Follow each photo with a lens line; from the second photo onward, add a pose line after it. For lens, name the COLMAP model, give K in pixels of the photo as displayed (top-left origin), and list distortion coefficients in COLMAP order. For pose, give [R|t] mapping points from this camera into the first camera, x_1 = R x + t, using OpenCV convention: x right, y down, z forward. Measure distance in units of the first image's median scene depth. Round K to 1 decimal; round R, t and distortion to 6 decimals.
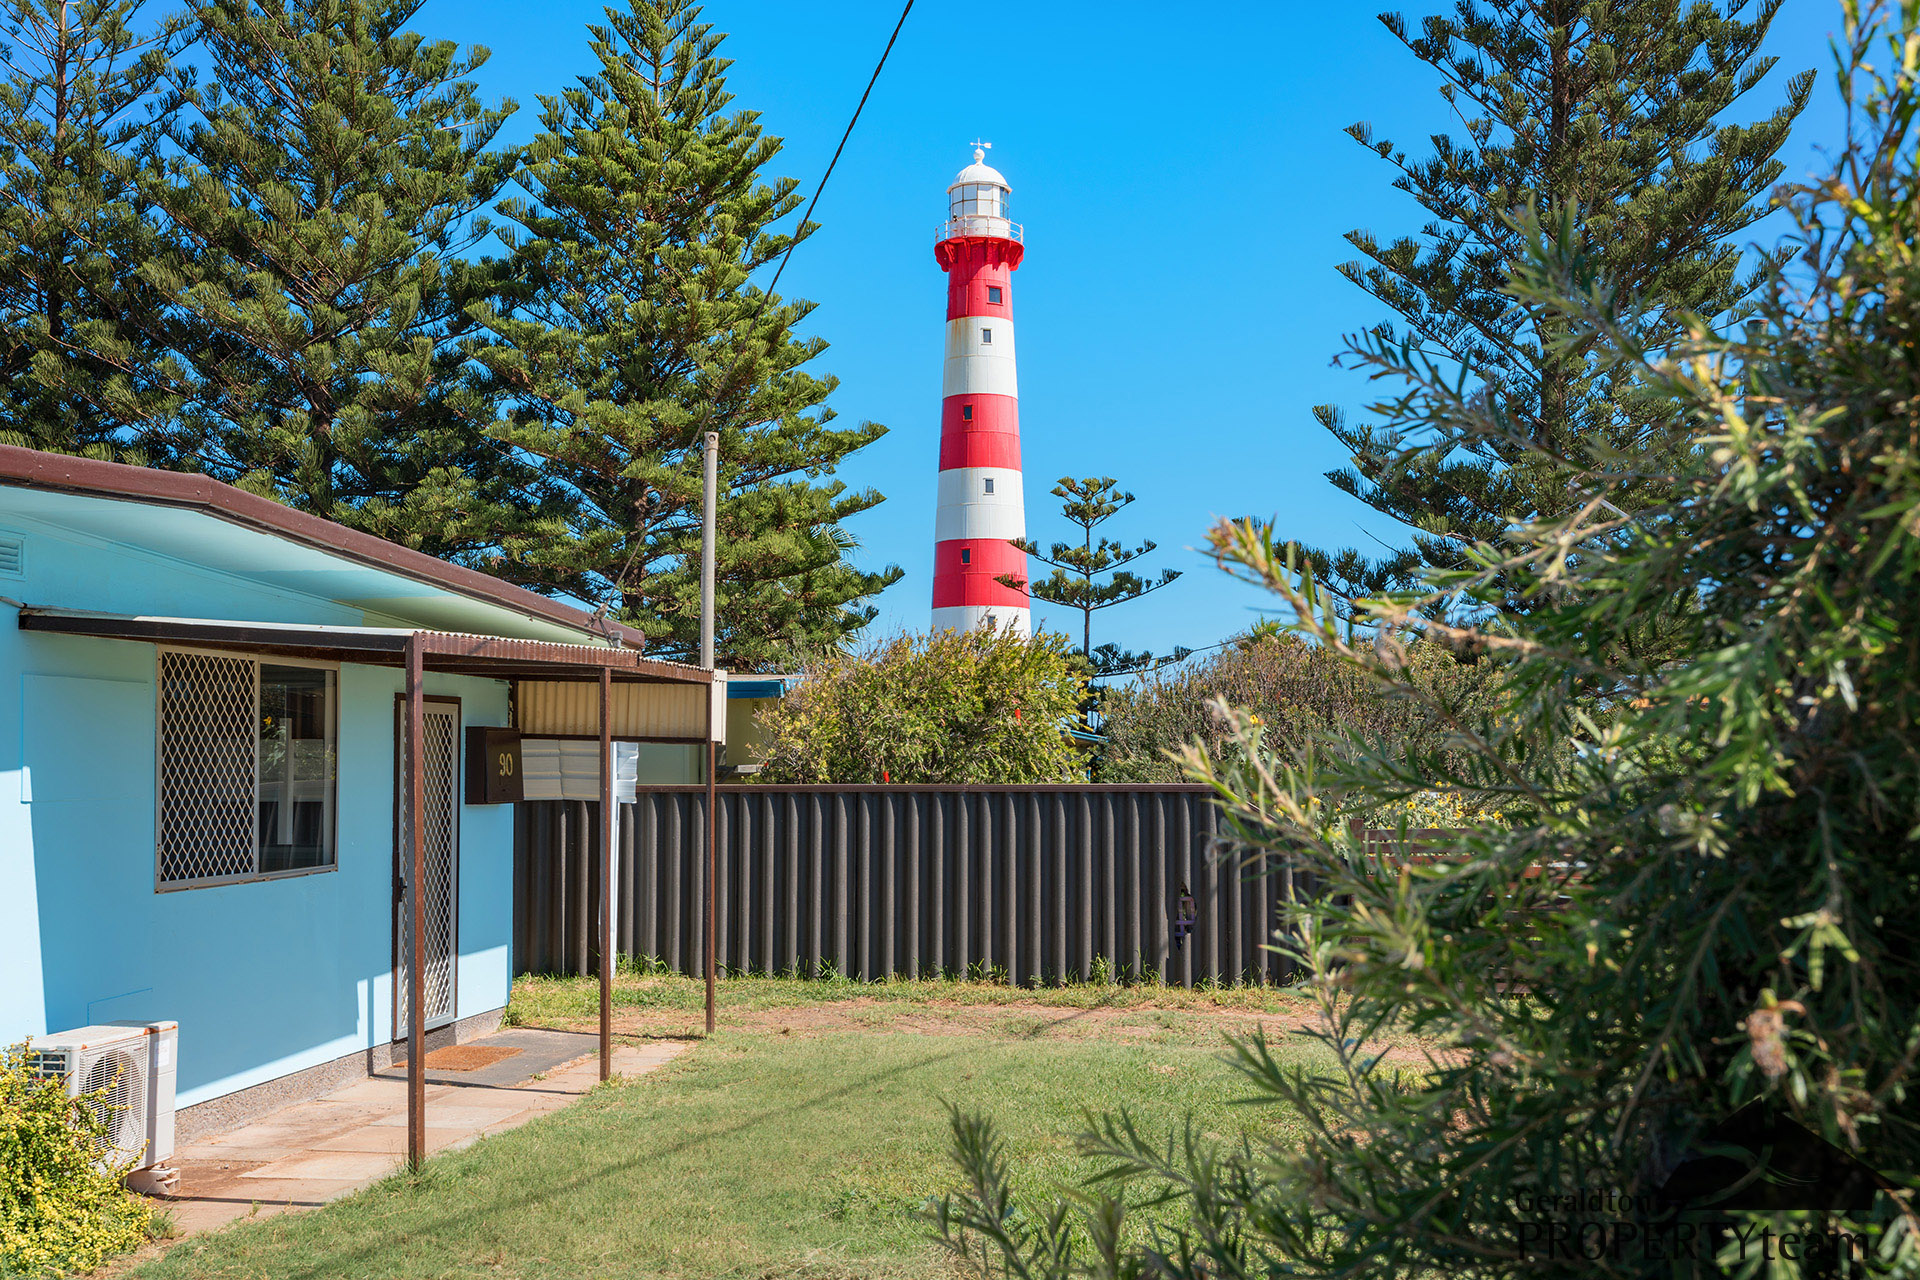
lens RADIAL K [[1900.1, 0, 960.1], [0, 1900.1, 733.0], [0, 0, 1]] dist [0.010300, 0.018300]
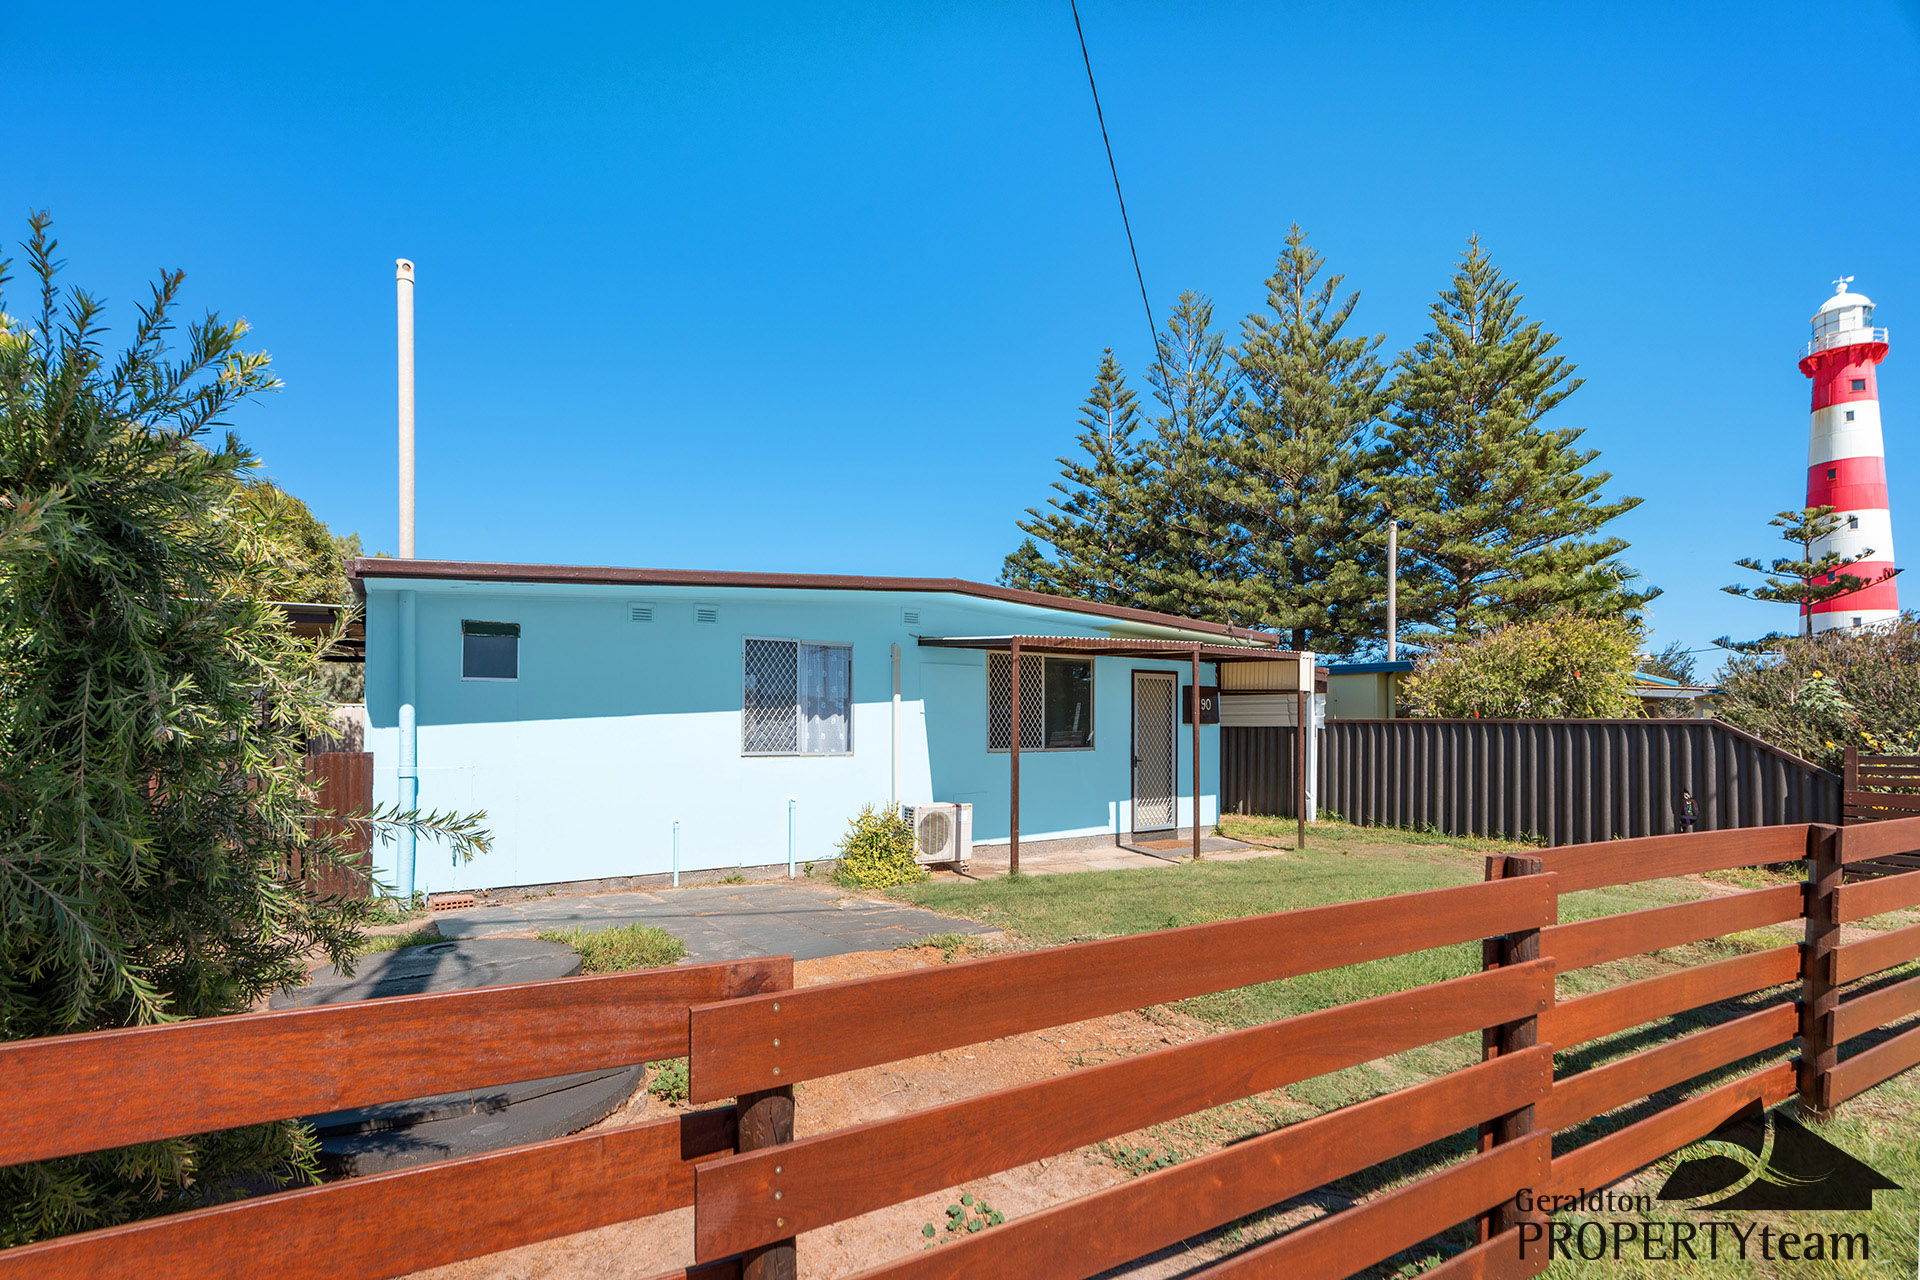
lens RADIAL K [[941.5, 0, 961.1], [0, 941.5, 720.5], [0, 0, 1]] dist [0.000512, 0.000798]
pose [[0.638253, 0.002679, -0.769822, 0.209044], [0.000942, 0.999990, 0.004261, 0.016533], [0.769826, -0.003445, 0.638244, 0.092259]]
